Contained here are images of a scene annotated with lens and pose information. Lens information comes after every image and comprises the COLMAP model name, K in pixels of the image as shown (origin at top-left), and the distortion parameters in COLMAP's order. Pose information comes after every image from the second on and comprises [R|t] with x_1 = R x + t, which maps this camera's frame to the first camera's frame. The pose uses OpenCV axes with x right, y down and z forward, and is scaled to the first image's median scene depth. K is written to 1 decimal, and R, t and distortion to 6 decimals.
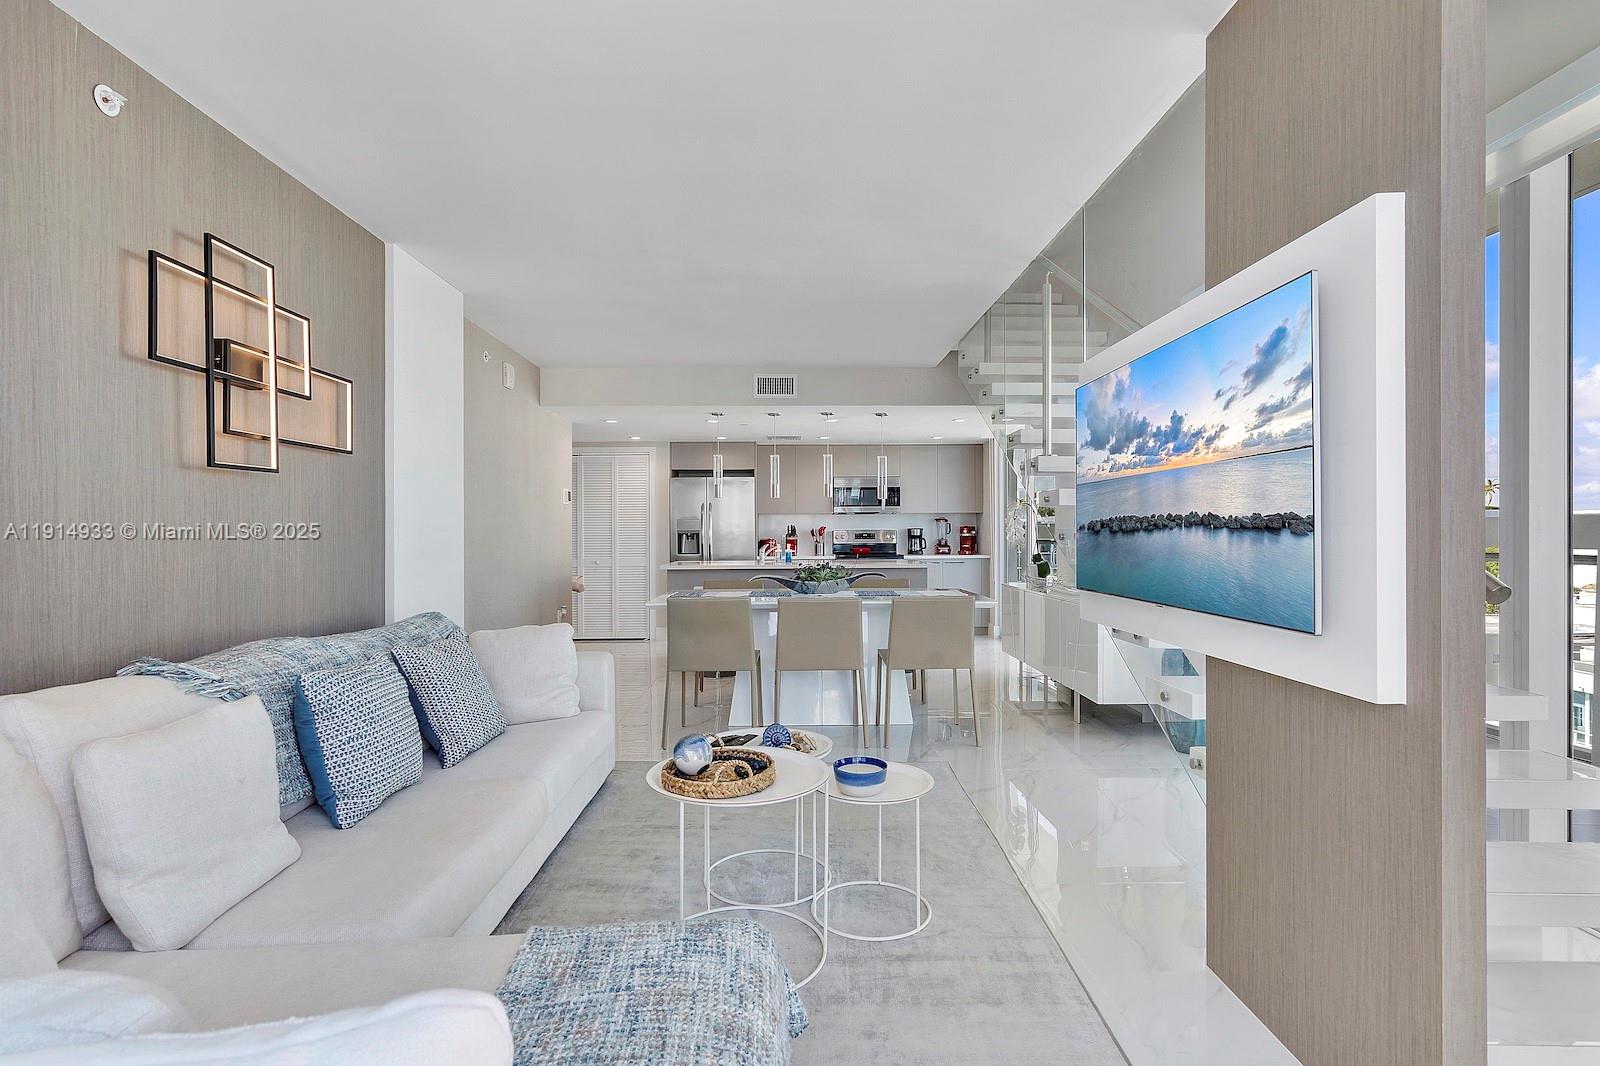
lens RADIAL K [[769.5, 0, 800.0], [0, 769.5, 533.0], [0, 0, 1]] dist [0.000548, 0.000640]
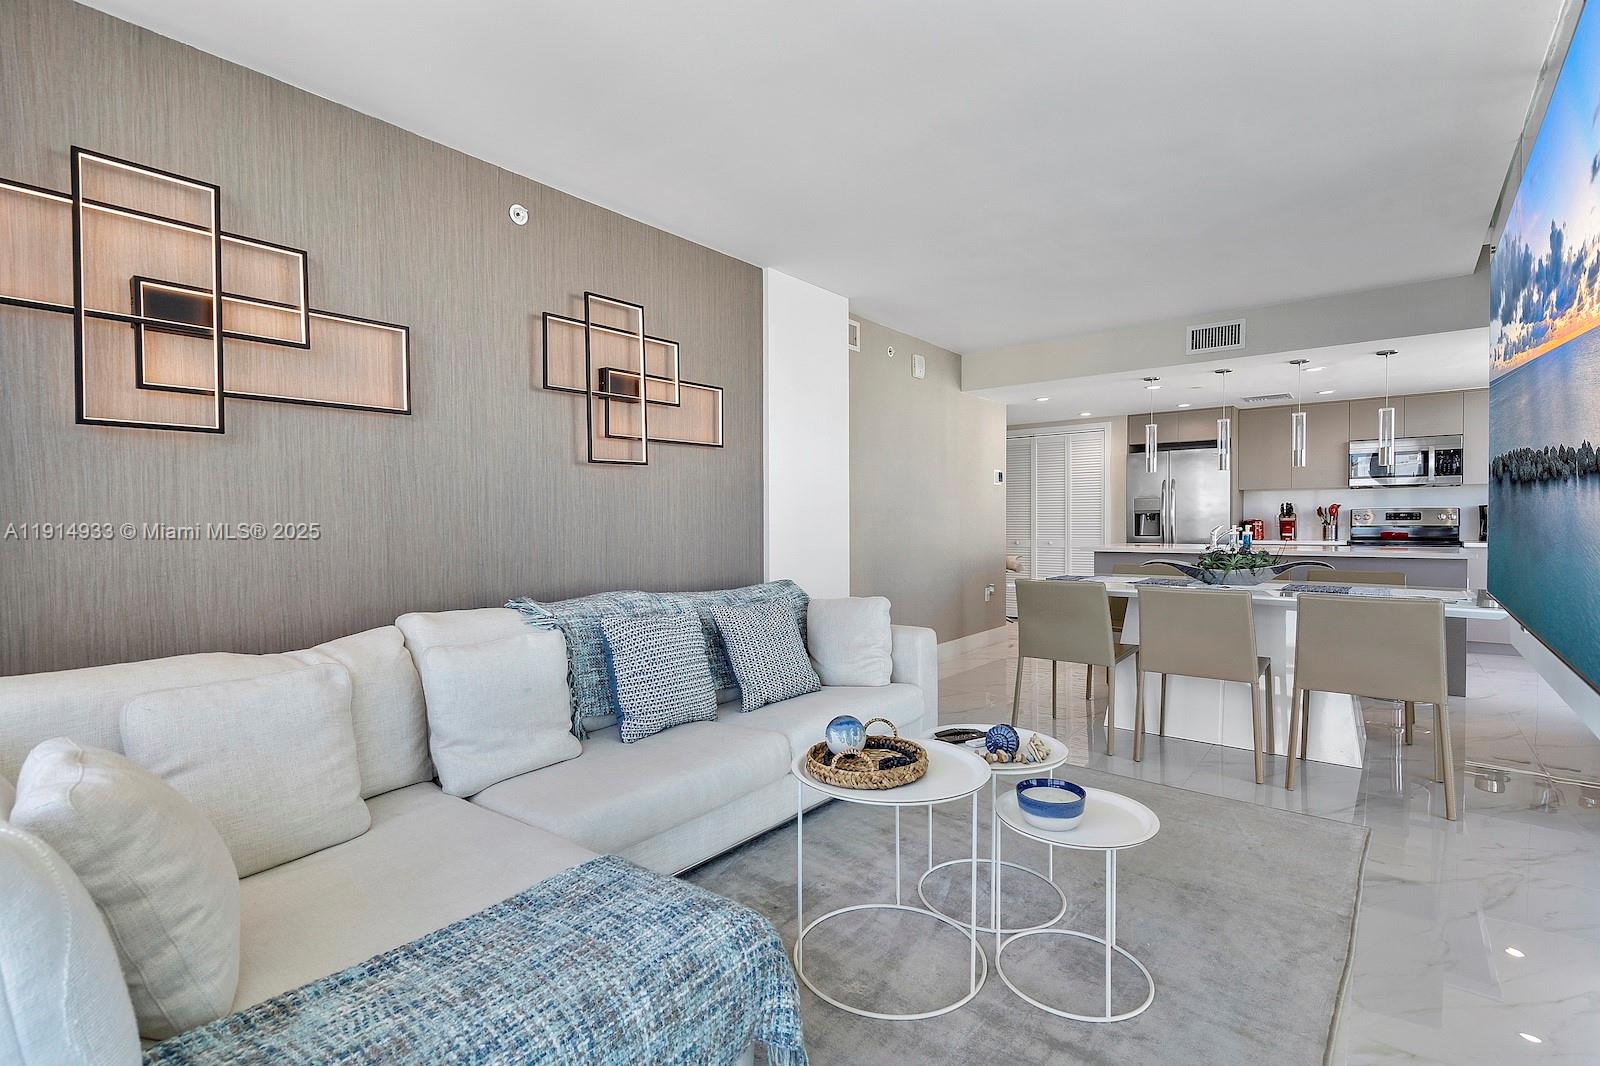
lens RADIAL K [[737.5, 0, 796.7], [0, 737.5, 528.0], [0, 0, 1]] dist [-0.001795, -0.000207]
pose [[0.768387, 0.008221, -0.639932, 0.262289], [0.002655, 0.999868, 0.016033, 0.007421], [0.639980, -0.014018, 0.768264, 0.165638]]
